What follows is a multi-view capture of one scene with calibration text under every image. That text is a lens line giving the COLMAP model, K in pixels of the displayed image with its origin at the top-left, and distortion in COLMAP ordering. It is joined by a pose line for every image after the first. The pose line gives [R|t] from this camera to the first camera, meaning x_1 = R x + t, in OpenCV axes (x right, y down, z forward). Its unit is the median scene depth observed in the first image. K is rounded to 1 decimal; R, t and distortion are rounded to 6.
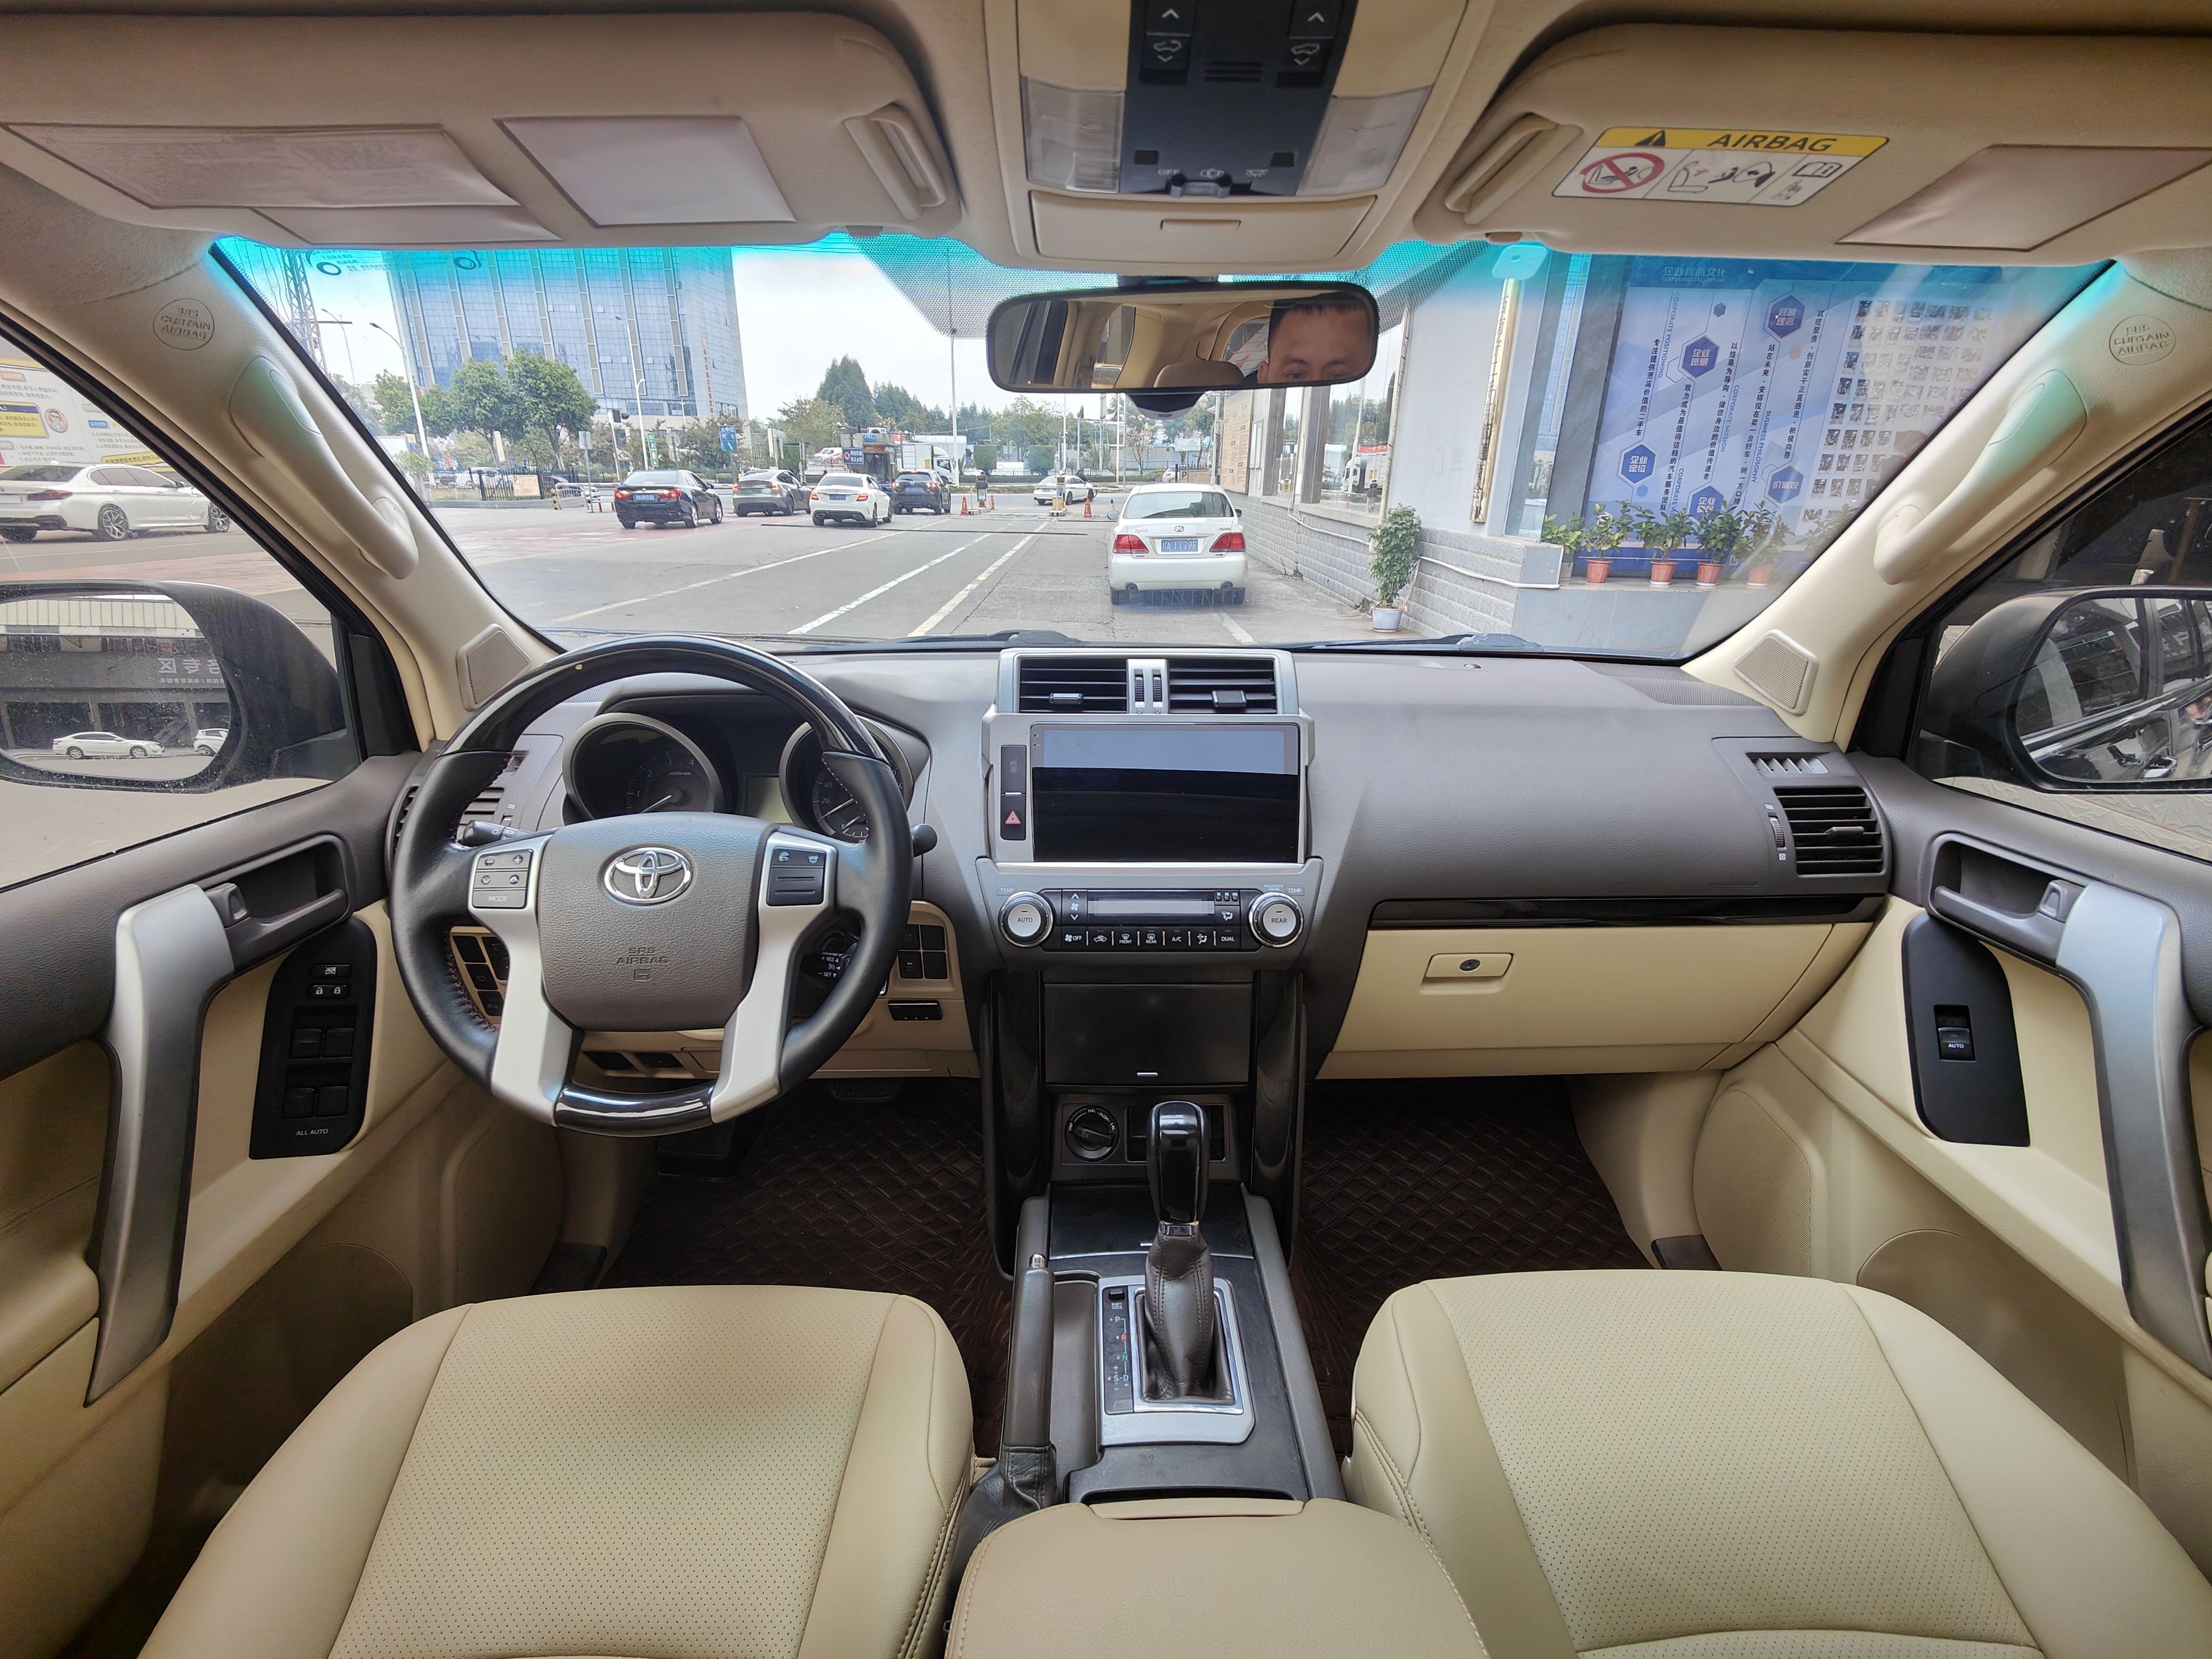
lens RADIAL K [[935.0, 0, 1106.0], [0, 935.0, 829.5], [0, 0, 1]] dist [0.036811, -0.021264]
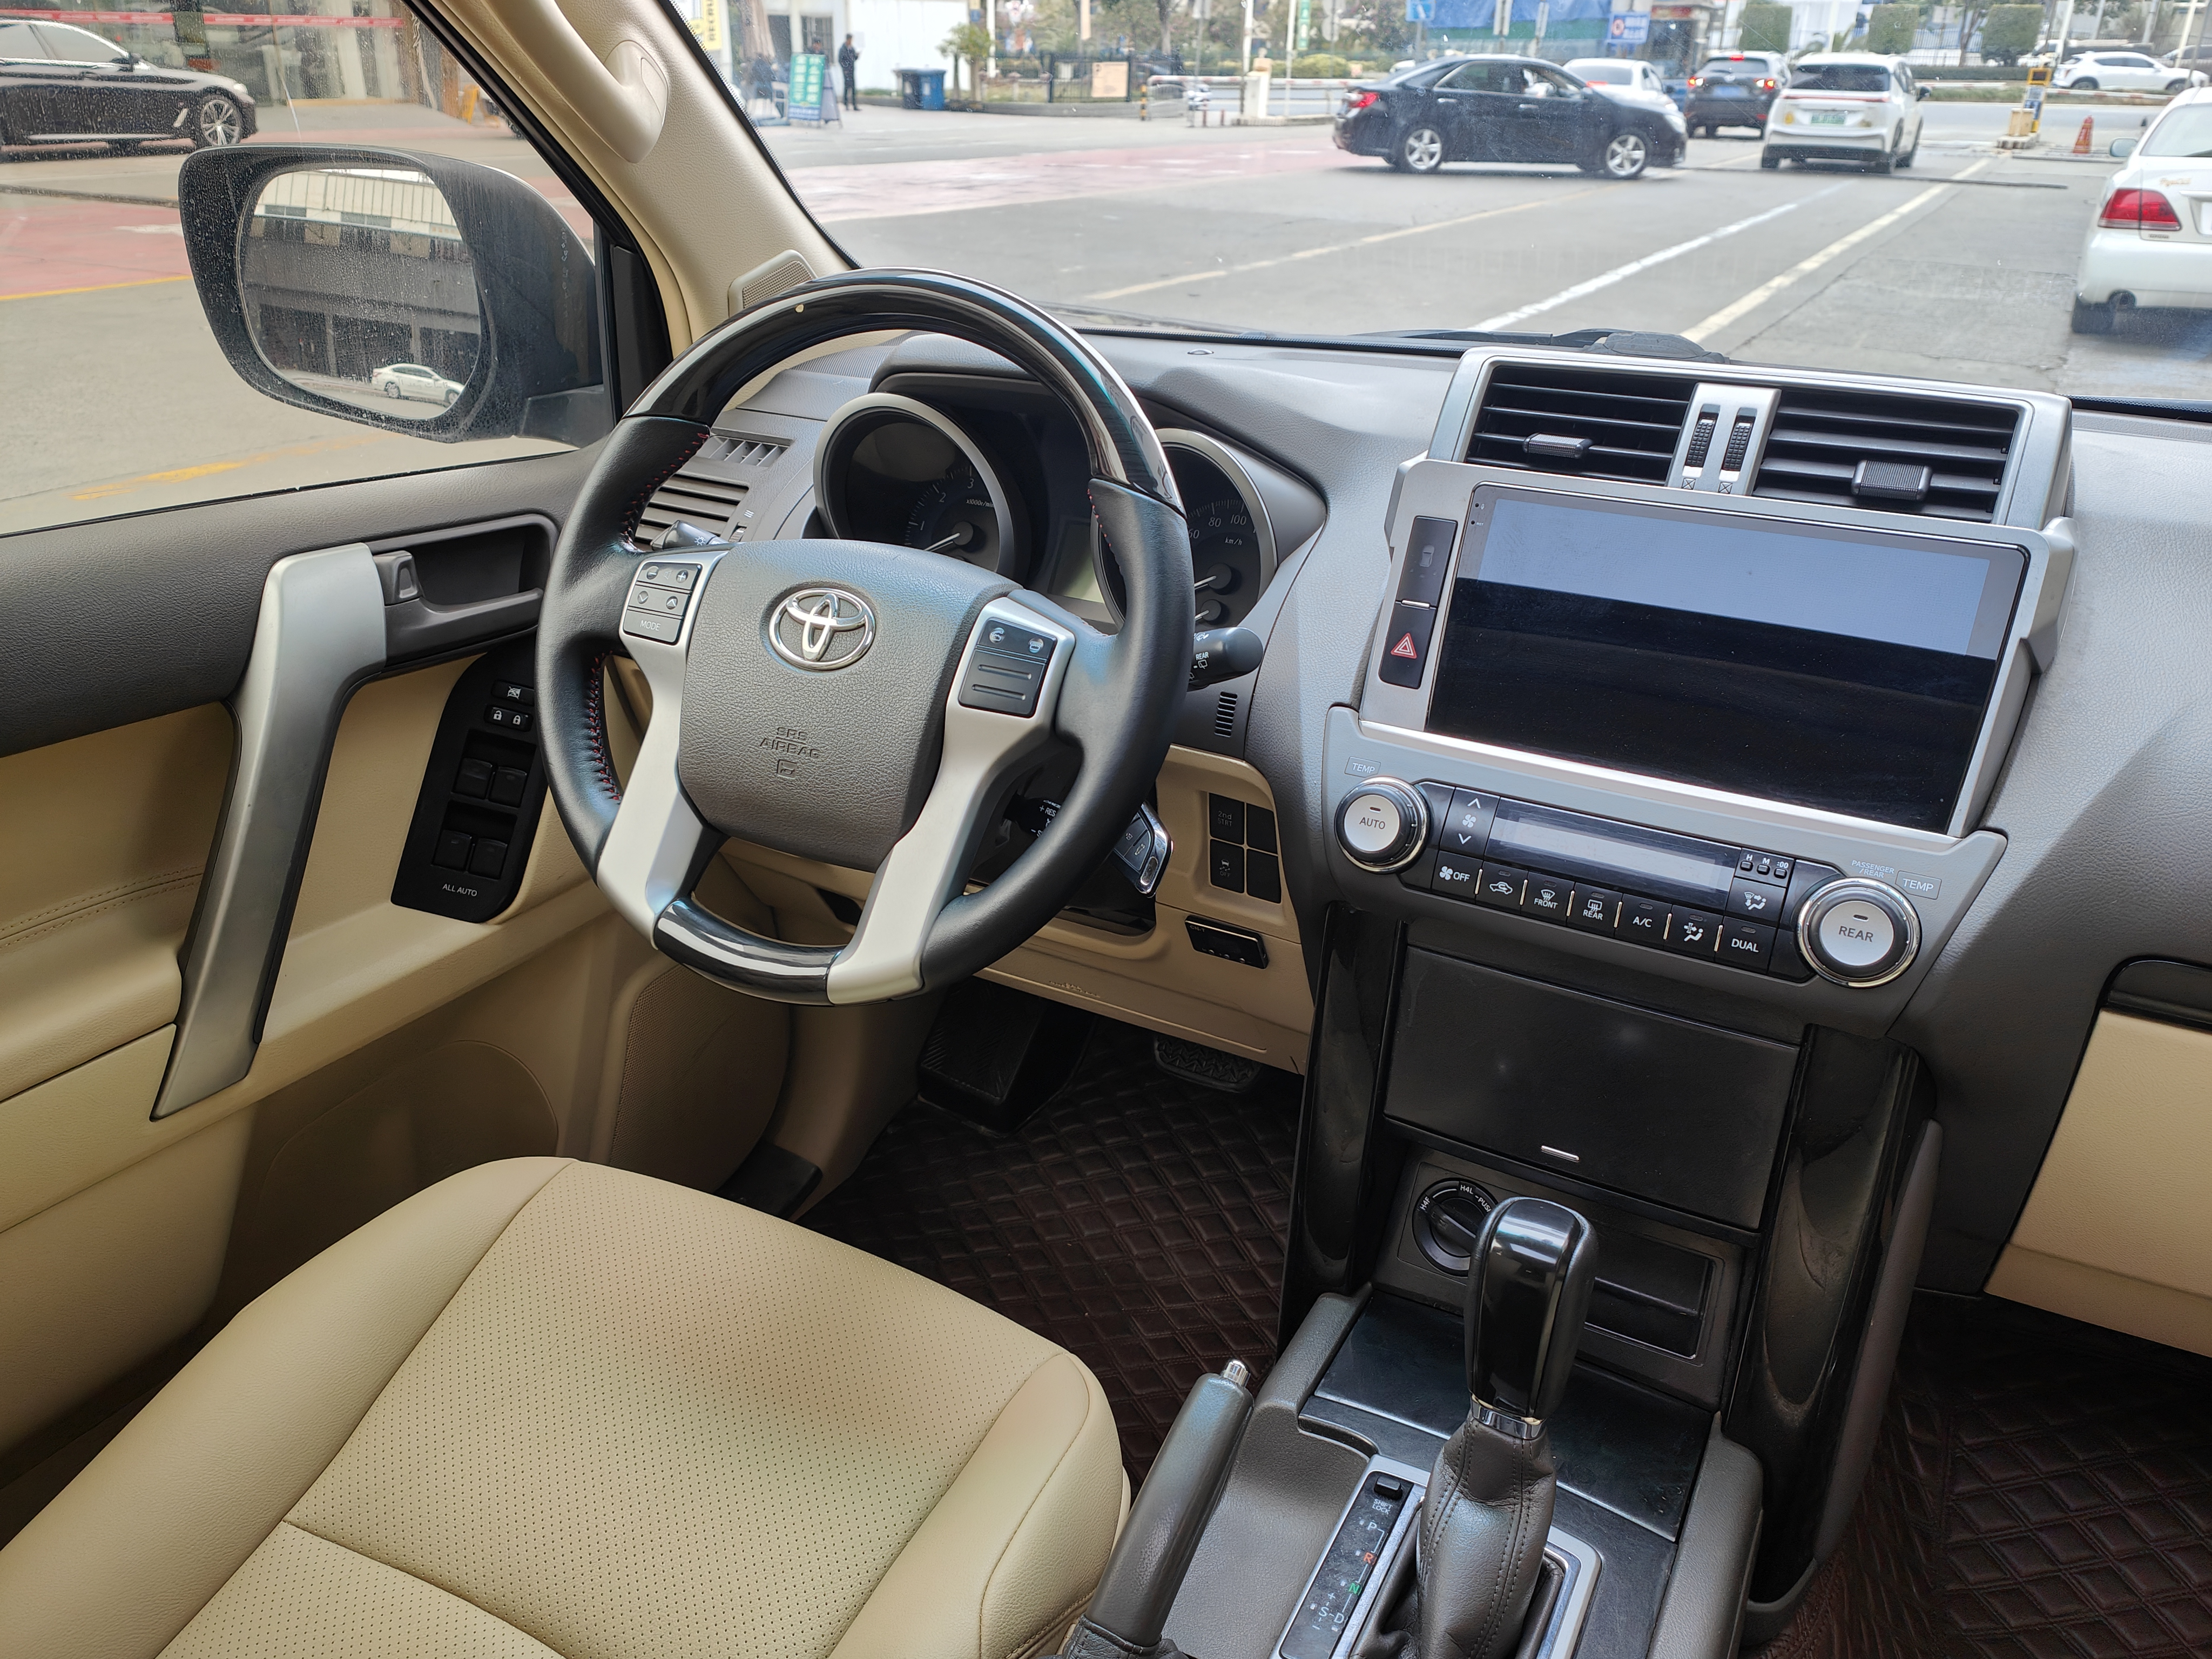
lens RADIAL K [[1585.1, 0, 1106.0], [0, 1585.1, 829.5], [0, 0, 1]] dist [0.056826, -0.002751]
pose [[0.875965, 0.218128, -0.430239, 0.185163], [-0.181286, 0.975400, 0.125422, 0.008020], [0.447014, -0.031869, 0.893959, 0.056580]]
